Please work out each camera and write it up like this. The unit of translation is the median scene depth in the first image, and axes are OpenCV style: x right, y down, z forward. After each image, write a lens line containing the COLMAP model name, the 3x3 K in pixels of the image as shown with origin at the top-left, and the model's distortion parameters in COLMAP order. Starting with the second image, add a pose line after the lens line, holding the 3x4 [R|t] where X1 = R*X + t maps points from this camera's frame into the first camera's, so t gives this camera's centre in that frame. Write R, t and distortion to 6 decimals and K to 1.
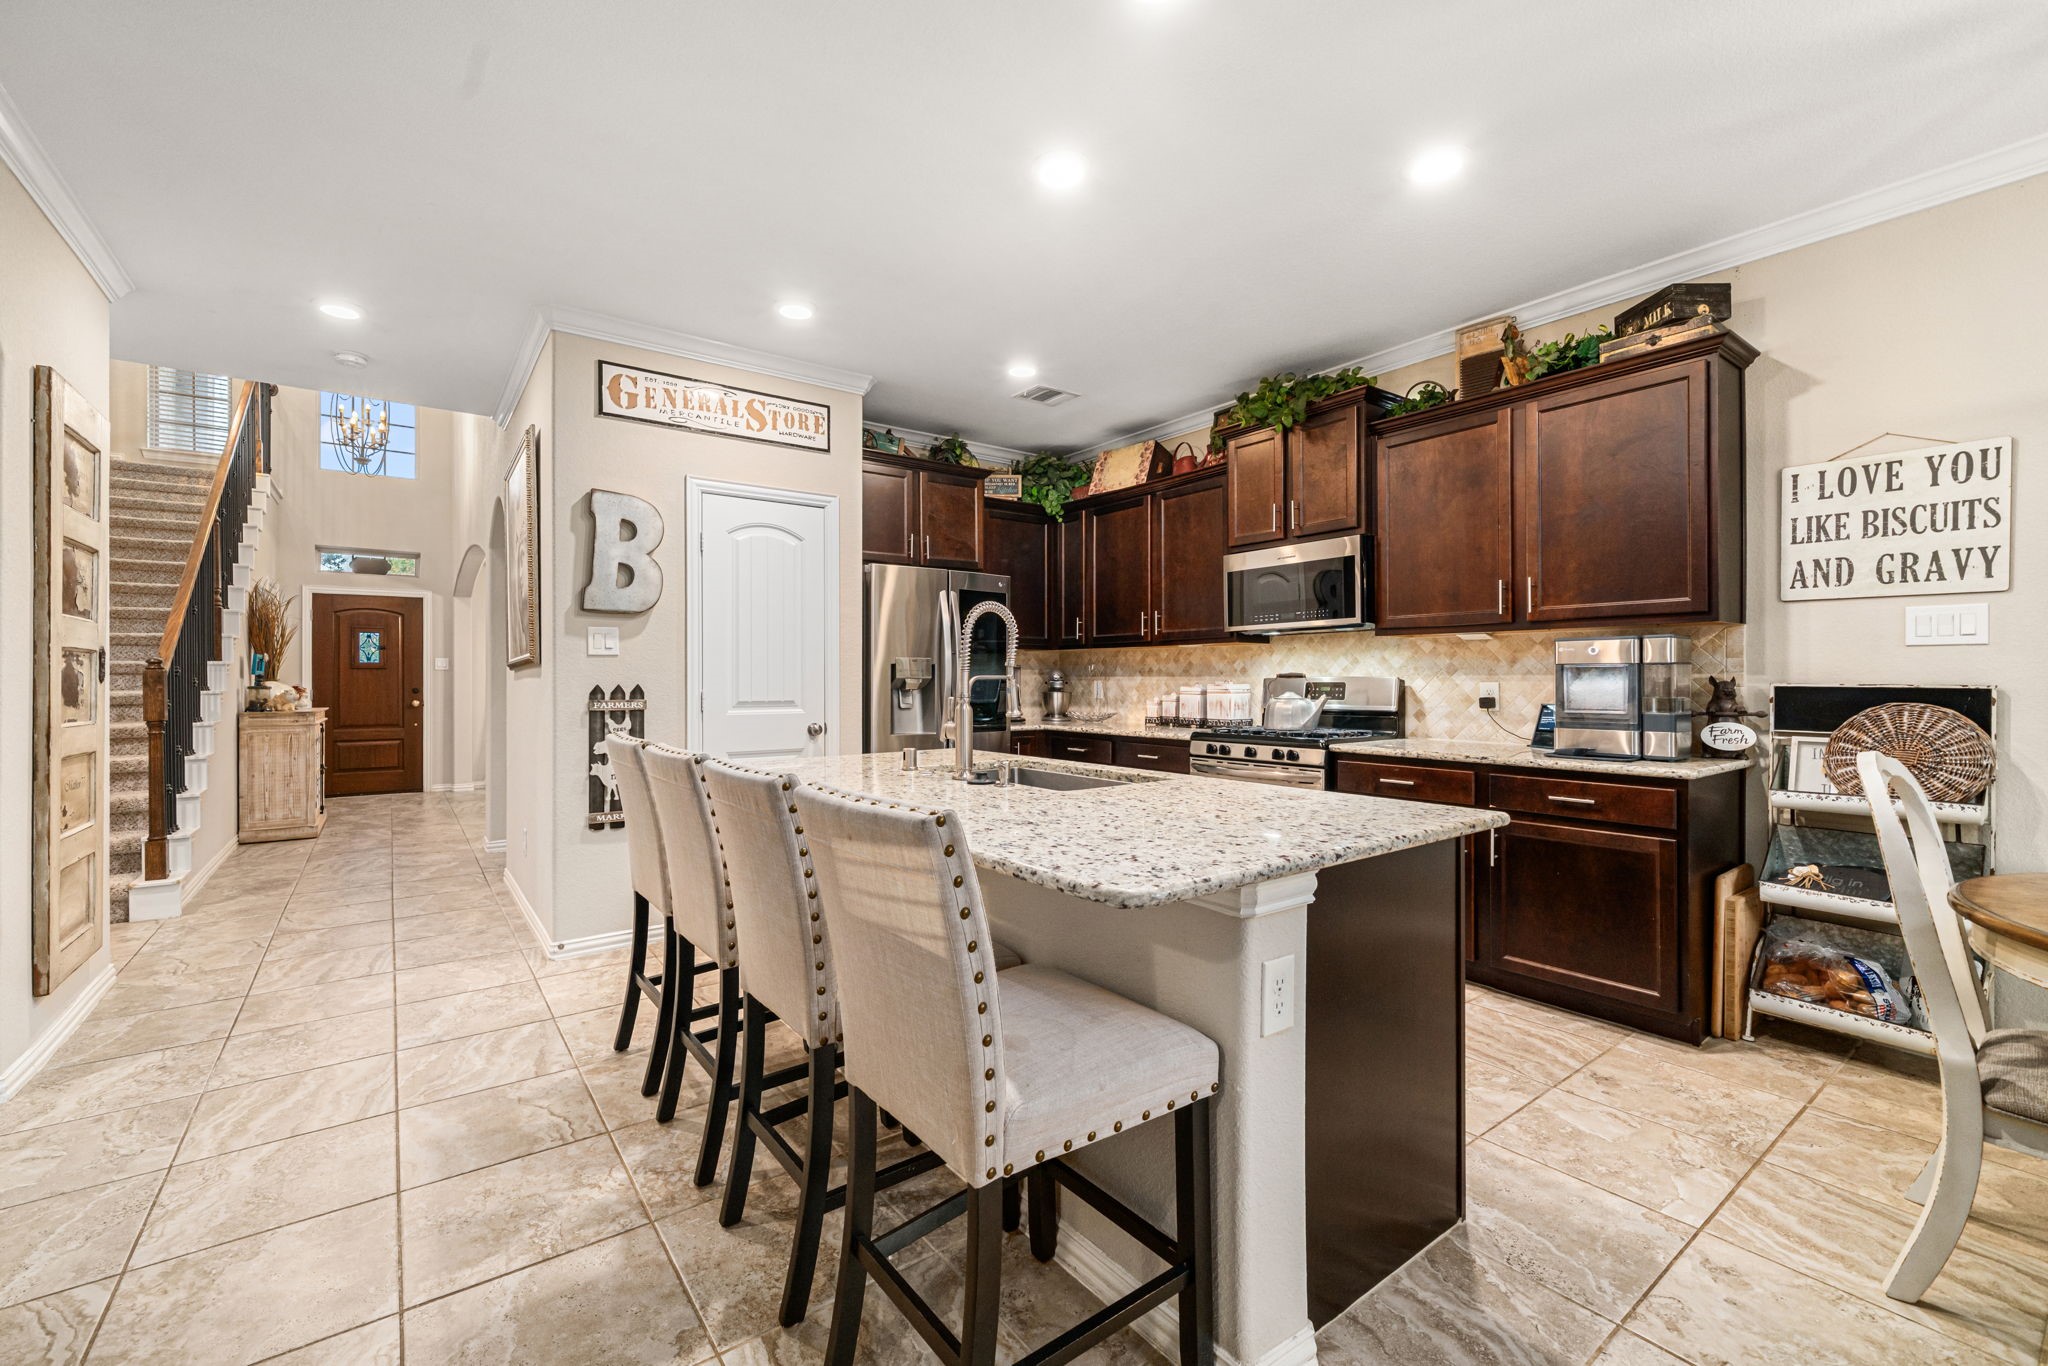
lens RADIAL K [[846.1, 0, 992.0], [0, 846.1, 677.5], [0, 0, 1]] dist [0.002683, 0.000311]
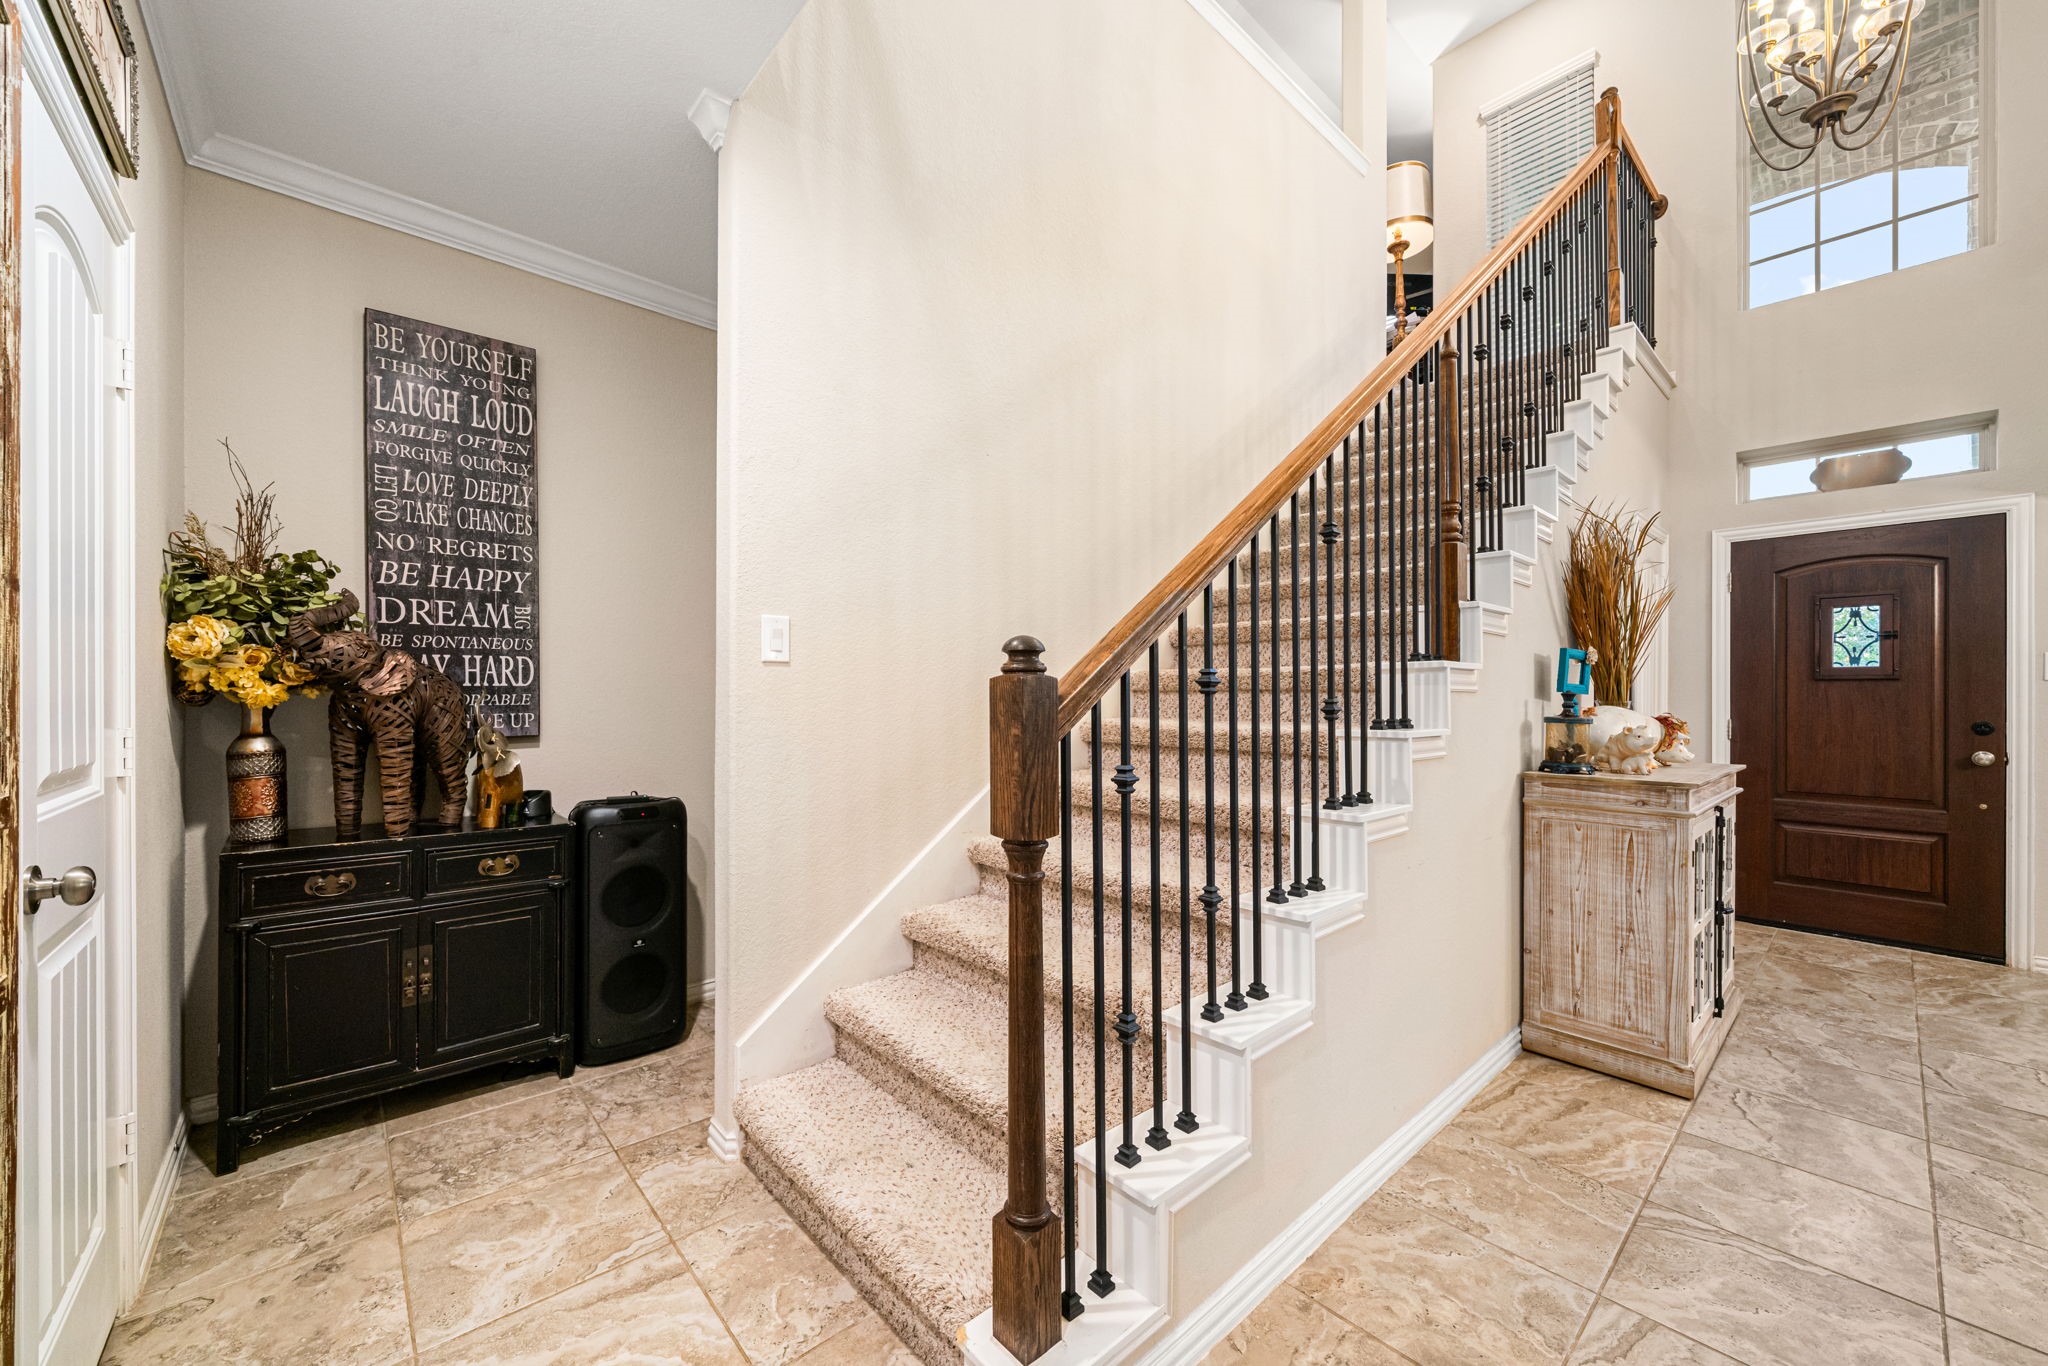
lens RADIAL K [[773.5, 0, 998.1], [0, 773.5, 684.9], [0, 0, 1]] dist [-0.002701, 0.000023]
pose [[0.090613, -0.006813, -0.995863, -0.058829], [-0.002535, 0.999972, -0.007072, -0.000531], [0.995883, 0.003165, 0.090593, 0.081485]]
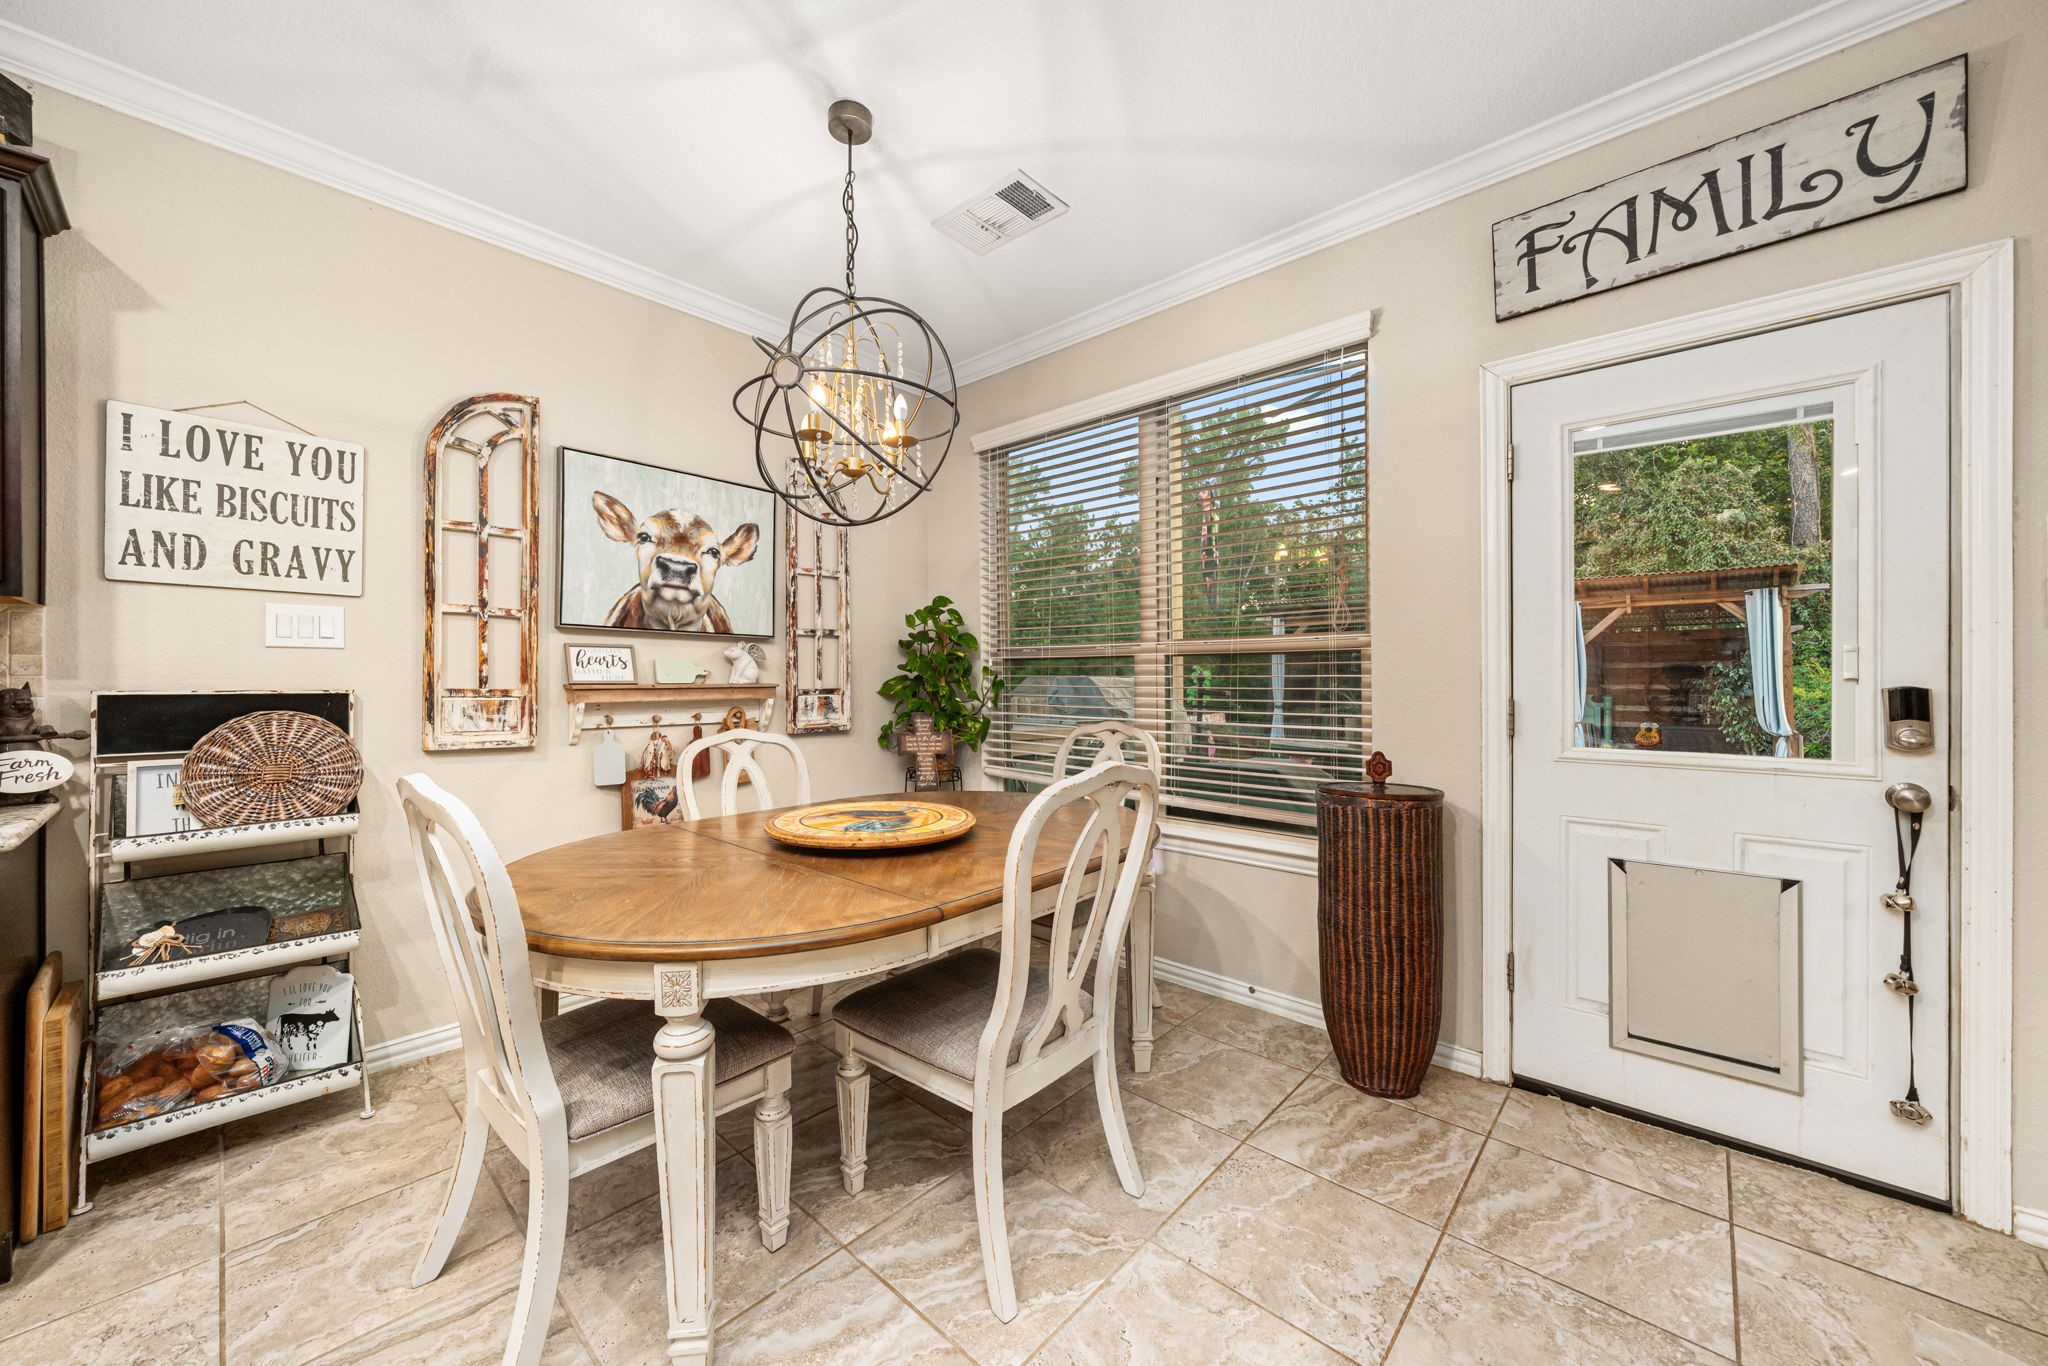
lens RADIAL K [[742.6, 0, 997.0], [0, 742.6, 677.7], [0, 0, 1]] dist [-0.005267, -0.000004]
pose [[-0.191618, 0.002383, 0.981467, 0.131125], [0.003412, 0.999993, -0.001762, -0.000702], [-0.981464, 0.003011, -0.191624, 0.306563]]
